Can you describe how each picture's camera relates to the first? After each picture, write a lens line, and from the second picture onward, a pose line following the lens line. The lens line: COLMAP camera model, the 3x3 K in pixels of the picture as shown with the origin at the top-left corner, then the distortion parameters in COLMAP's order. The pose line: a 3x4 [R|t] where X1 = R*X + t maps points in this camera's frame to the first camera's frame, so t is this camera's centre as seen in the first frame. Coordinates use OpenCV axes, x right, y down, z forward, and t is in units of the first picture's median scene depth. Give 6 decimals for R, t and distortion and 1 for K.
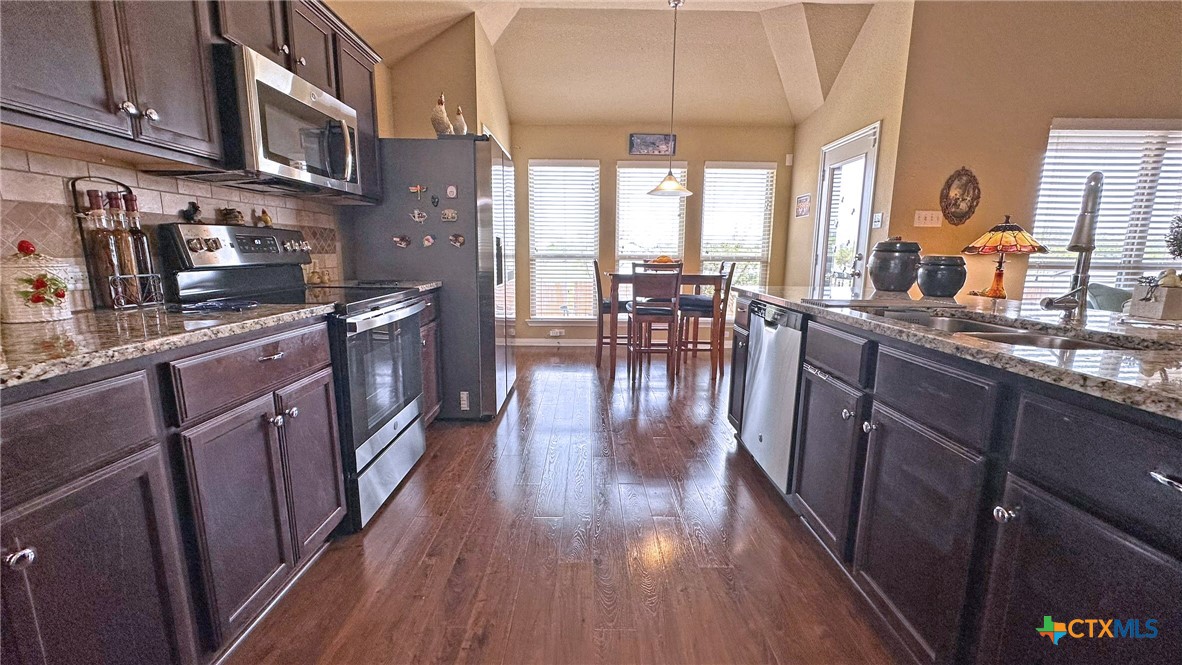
lens RADIAL K [[472.4, 0, 590.3], [0, 472.4, 329.3], [0, 0, 1]] dist [-0.002665, 0.001018]
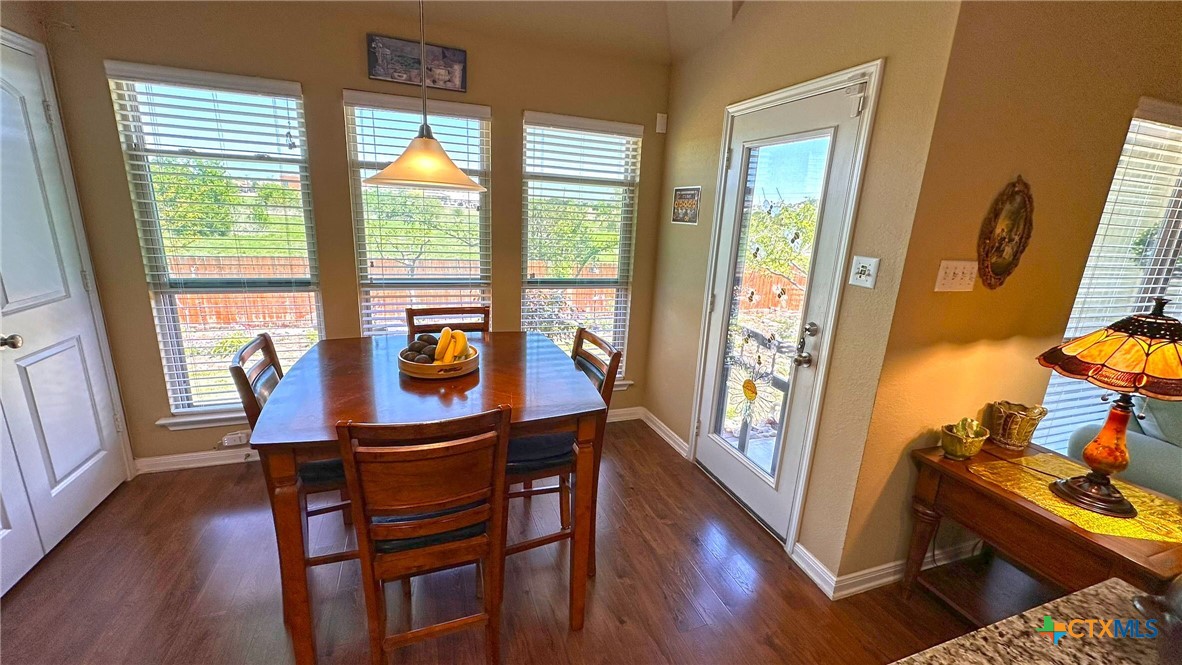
lens RADIAL K [[472.4, 0, 589.6], [0, 472.4, 331.7], [0, 0, 1]] dist [-0.002665, 0.001018]
pose [[0.940729, -0.048376, 0.335692, 0.201920], [0.015166, 0.994785, 0.100857, -0.264710], [-0.338821, -0.089788, 0.936557, 0.748232]]
